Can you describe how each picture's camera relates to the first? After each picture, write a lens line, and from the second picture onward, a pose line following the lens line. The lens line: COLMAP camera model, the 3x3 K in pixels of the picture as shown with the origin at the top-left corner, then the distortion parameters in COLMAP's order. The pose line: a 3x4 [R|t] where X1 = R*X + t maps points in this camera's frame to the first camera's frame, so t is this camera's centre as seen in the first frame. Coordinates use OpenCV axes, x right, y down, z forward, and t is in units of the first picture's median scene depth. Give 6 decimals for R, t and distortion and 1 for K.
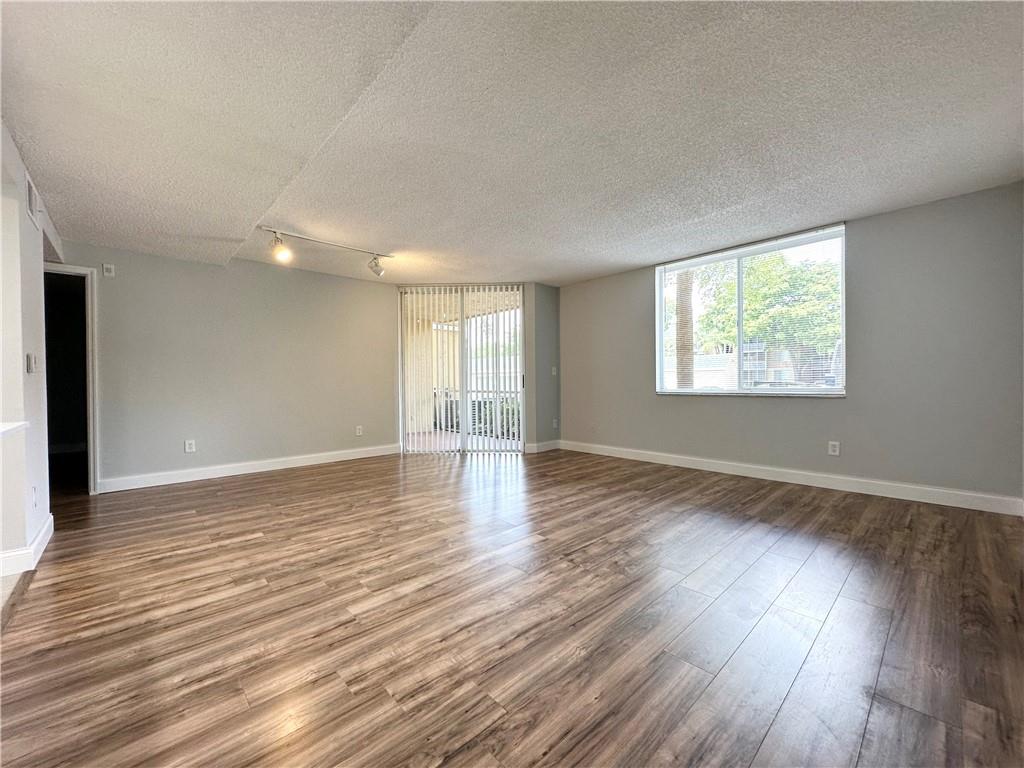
lens RADIAL K [[408.3, 0, 511.3], [0, 408.3, 383.9], [0, 0, 1]] dist [0.004410, 0.000405]
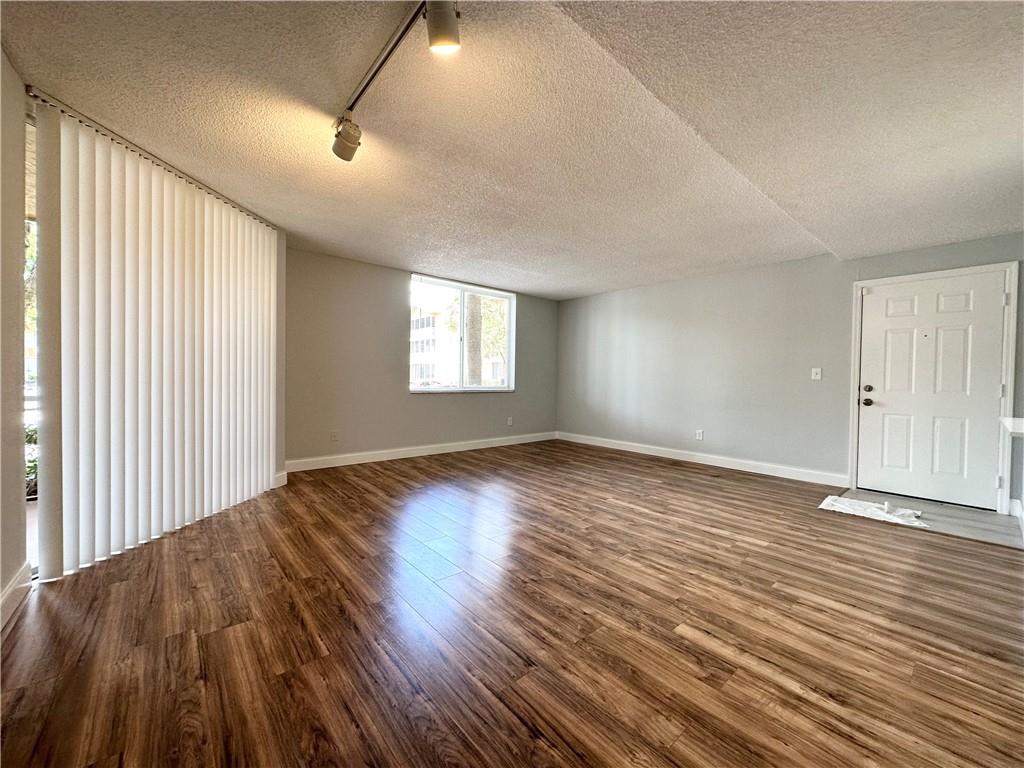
lens RADIAL K [[408.3, 0, 512.1], [0, 408.3, 386.9], [0, 0, 1]] dist [0.004410, 0.000405]
pose [[0.030859, -0.011611, 0.999456, -1.553832], [-0.014091, 0.999828, 0.012050, -0.014666], [-0.999424, -0.014455, 0.030690, 1.548167]]
